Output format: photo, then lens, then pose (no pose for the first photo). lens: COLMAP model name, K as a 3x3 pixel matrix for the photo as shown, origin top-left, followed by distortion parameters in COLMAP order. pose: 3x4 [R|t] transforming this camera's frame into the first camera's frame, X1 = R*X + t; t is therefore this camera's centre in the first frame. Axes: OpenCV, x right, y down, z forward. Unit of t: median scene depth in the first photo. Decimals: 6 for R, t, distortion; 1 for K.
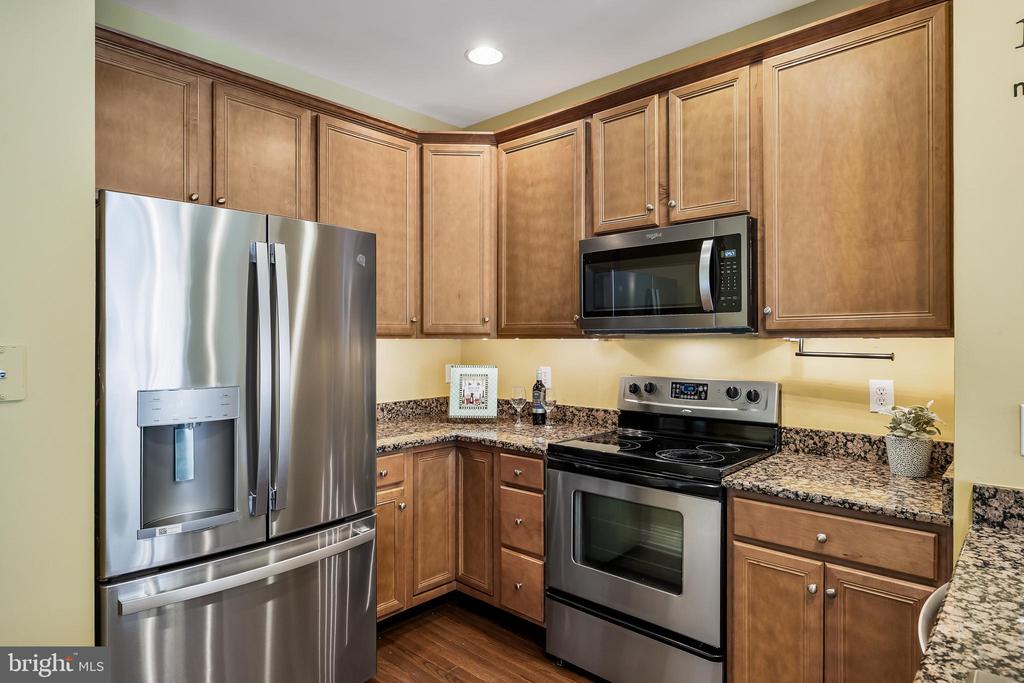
lens RADIAL K [[570.9, 0, 515.3], [0, 570.9, 341.9], [0, 0, 1]] dist [0.000997, -0.000347]
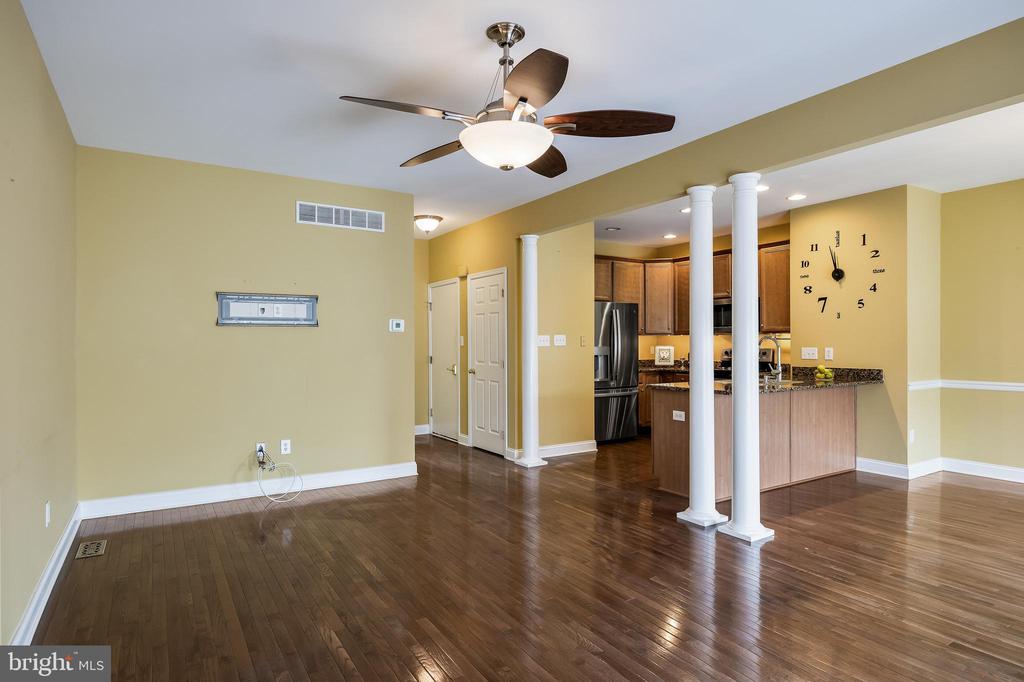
lens RADIAL K [[570.9, 0, 512.2], [0, 570.9, 340.0], [0, 0, 1]] dist [0.000997, -0.000347]
pose [[0.962213, -0.004732, -0.272256, -0.041941], [0.002686, 0.999965, -0.007888, 0.044470], [0.272283, 0.006858, 0.962193, -2.230079]]
